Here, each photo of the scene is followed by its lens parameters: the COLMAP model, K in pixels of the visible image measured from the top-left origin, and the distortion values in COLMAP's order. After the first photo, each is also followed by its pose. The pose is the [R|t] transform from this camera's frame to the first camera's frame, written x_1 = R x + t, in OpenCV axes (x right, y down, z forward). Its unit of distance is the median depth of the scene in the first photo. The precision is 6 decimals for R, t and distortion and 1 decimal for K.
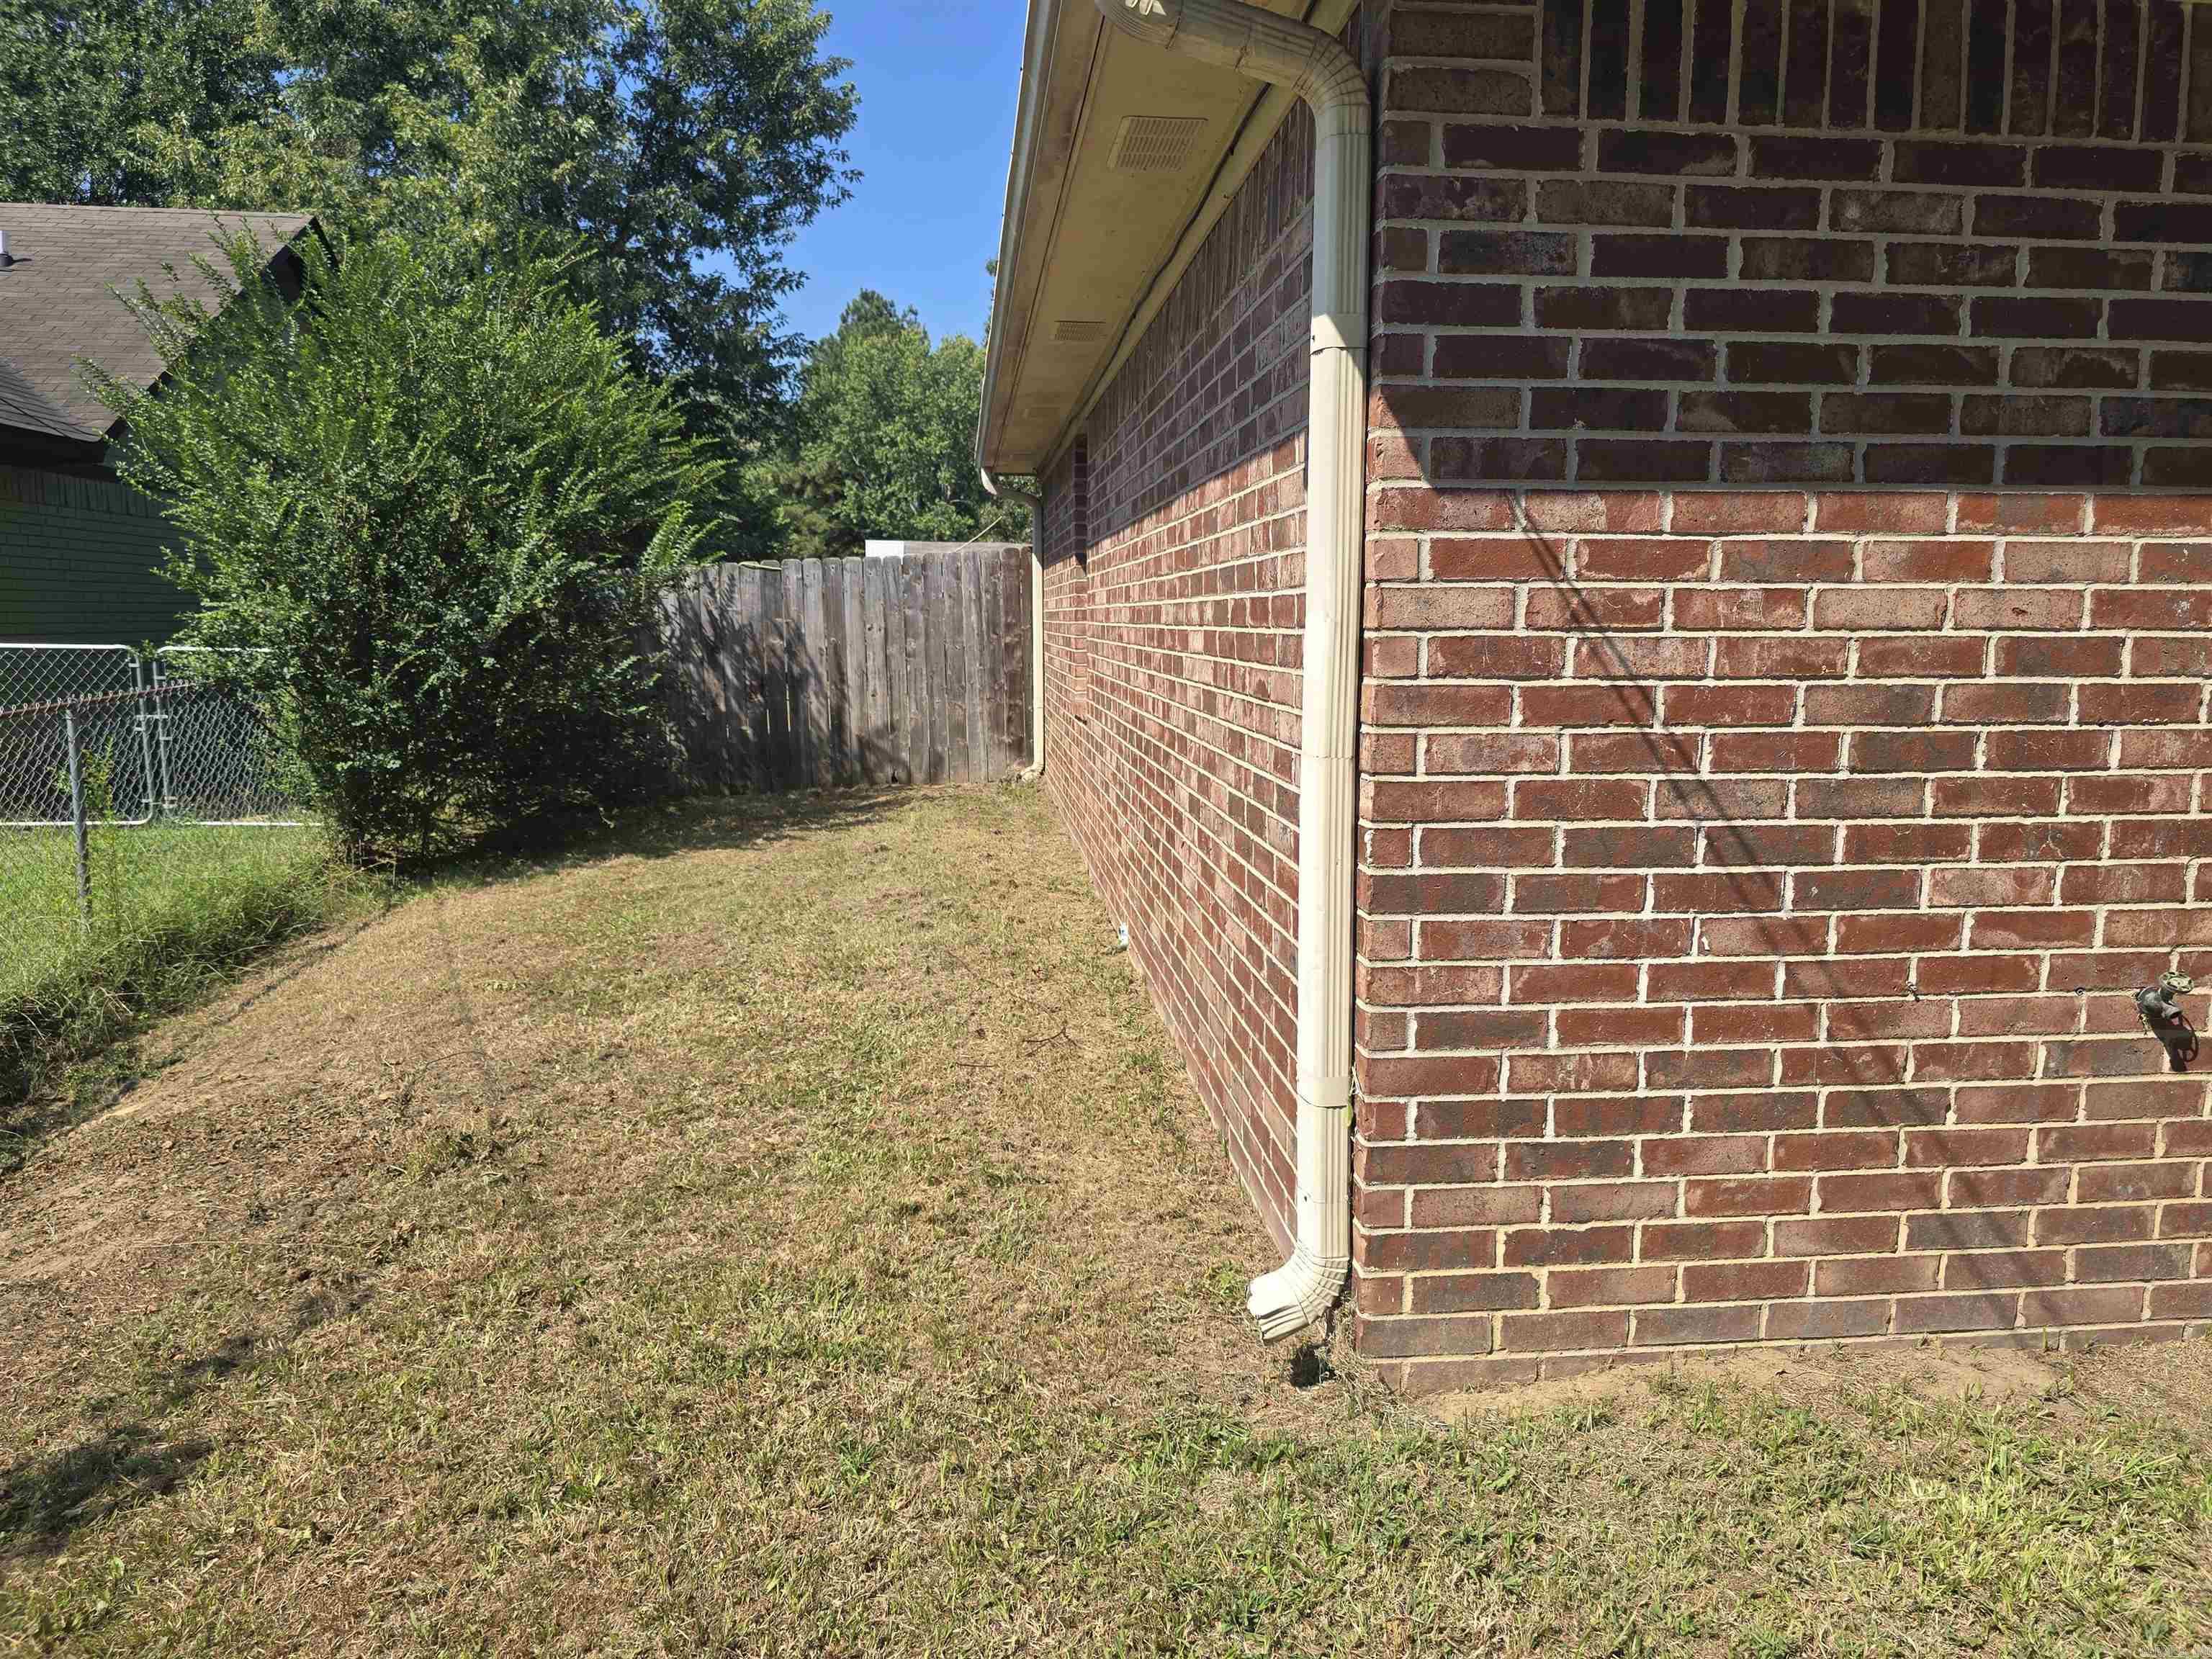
lens RADIAL K [[1490.6, 0, 1113.3], [0, 1490.6, 826.6], [0, 0, 1]] dist [0.062627, -0.058143]
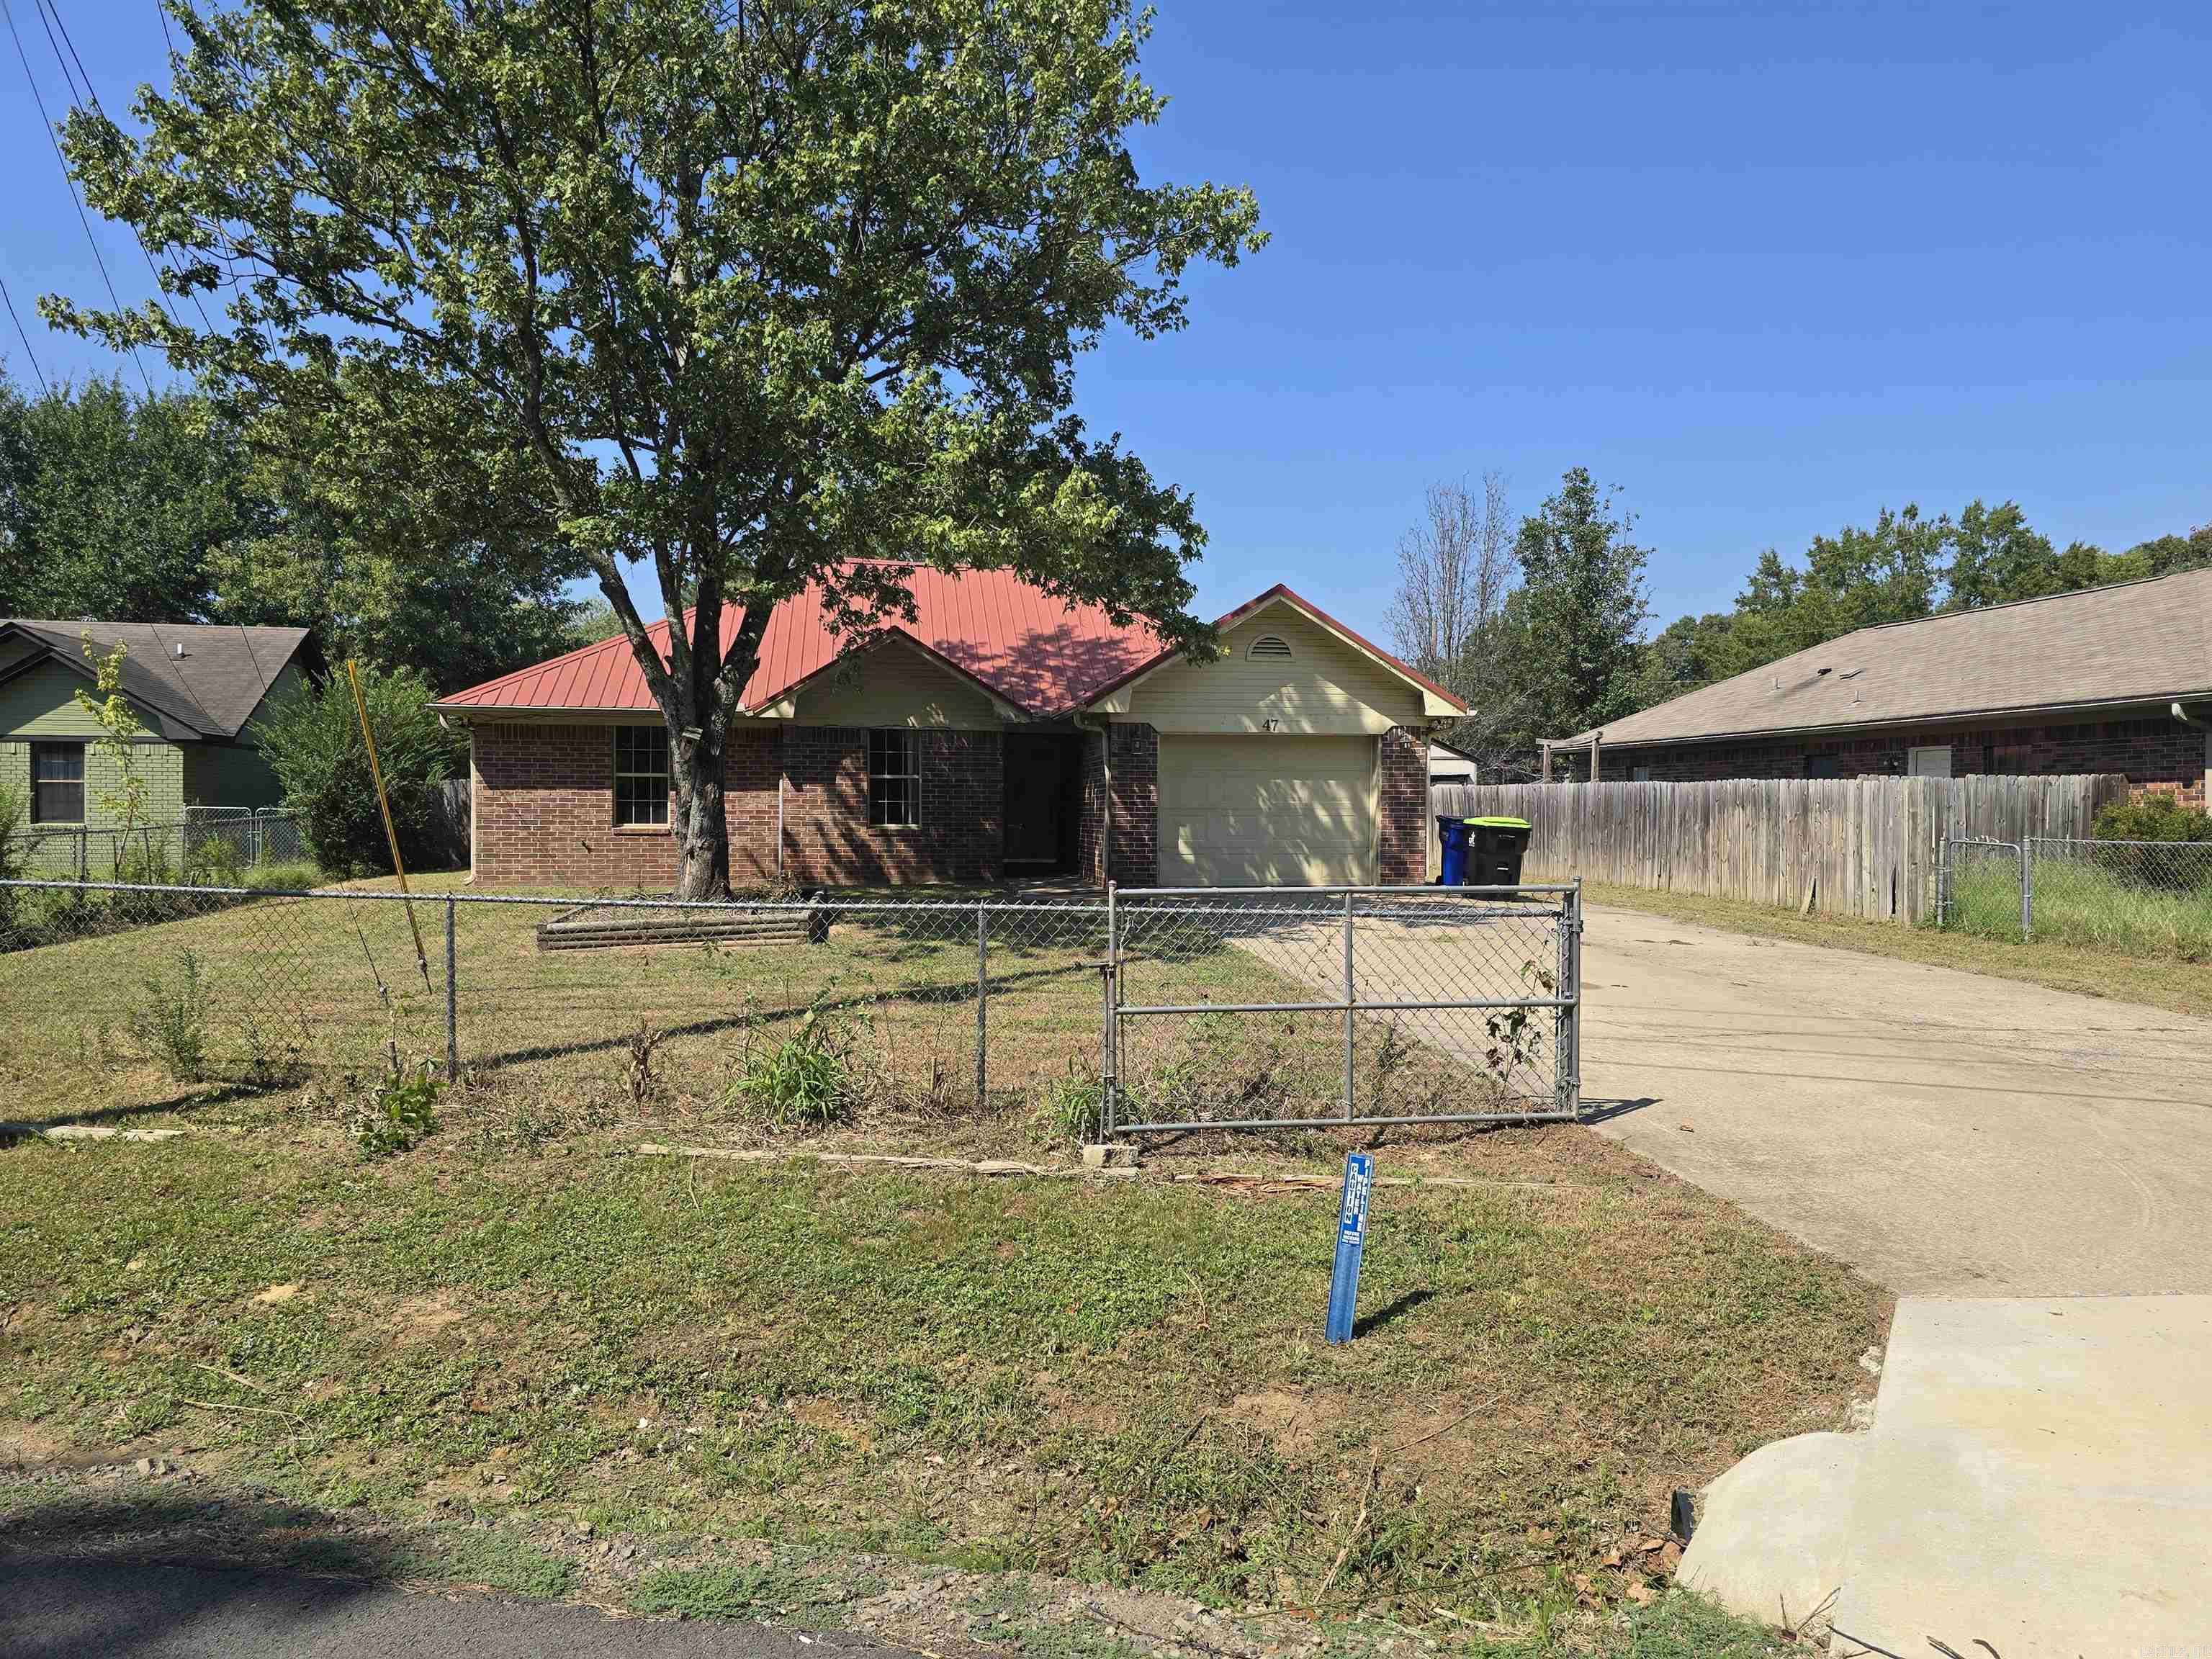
lens RADIAL K [[1490.6, 0, 1079.6], [0, 1490.6, 853.1], [0, 0, 1]] dist [0.062627, -0.058143]
pose [[0.999192, 0.000731, 0.040177, 1.021454], [0.003790, 0.993664, -0.112331, 0.364925], [-0.040005, 0.112392, 0.992858, -2.380854]]
